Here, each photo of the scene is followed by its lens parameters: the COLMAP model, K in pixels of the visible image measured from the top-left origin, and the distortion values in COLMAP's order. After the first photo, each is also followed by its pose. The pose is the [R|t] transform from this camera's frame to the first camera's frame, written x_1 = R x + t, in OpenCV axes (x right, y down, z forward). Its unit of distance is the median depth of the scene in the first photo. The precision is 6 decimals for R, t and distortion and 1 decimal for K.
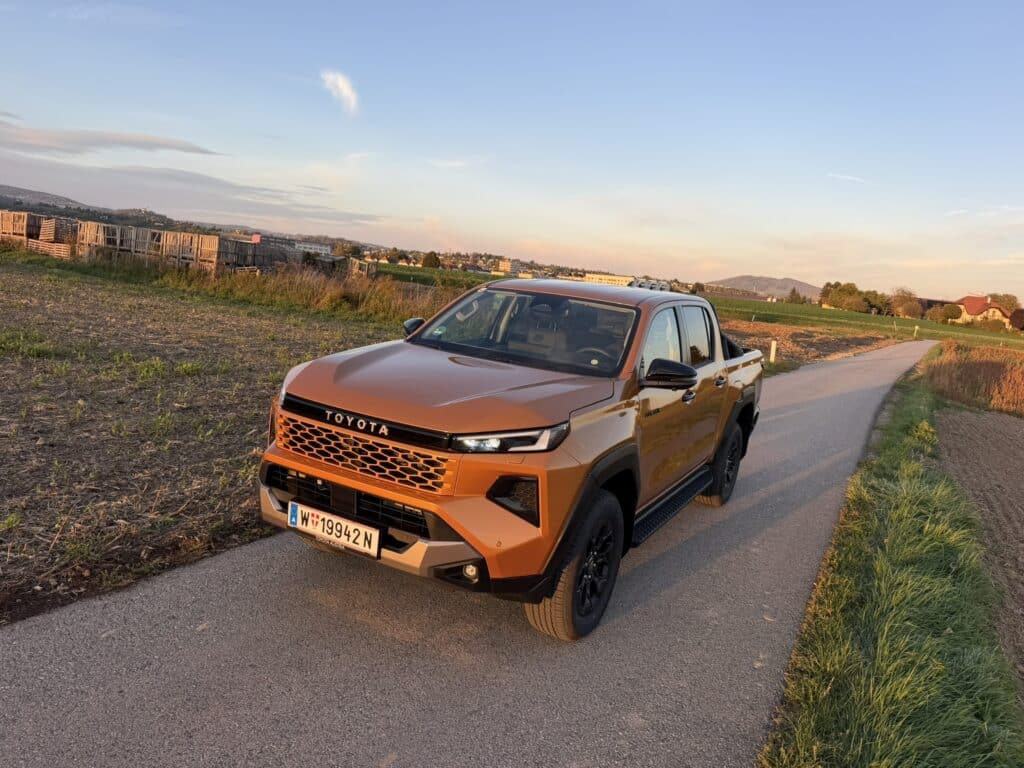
lens RADIAL K [[722.1, 0, 512.2], [0, 722.1, 398.6], [0, 0, 1]] dist [0.051434, -0.049705]
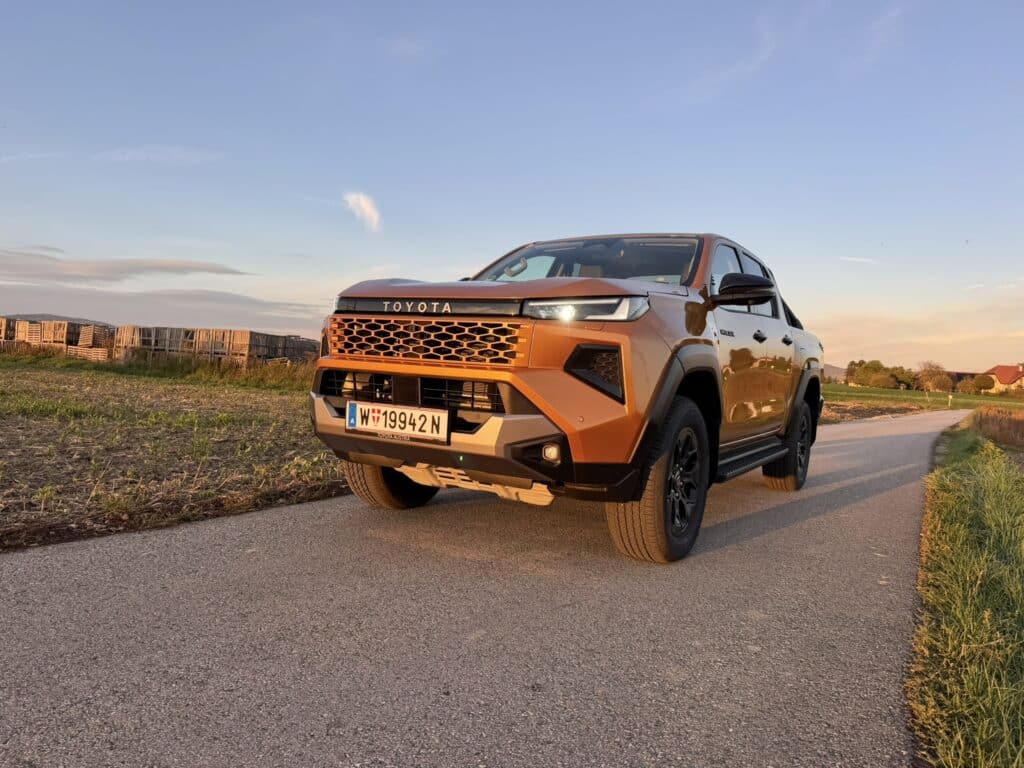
lens RADIAL K [[722.1, 0, 512.0], [0, 722.1, 386.9], [0, 0, 1]] dist [0.104584, -0.147574]
pose [[0.997847, -0.056384, -0.033506, -0.067618], [0.051267, 0.989140, -0.137746, 0.263462], [0.040908, 0.135732, 0.989901, 0.098782]]
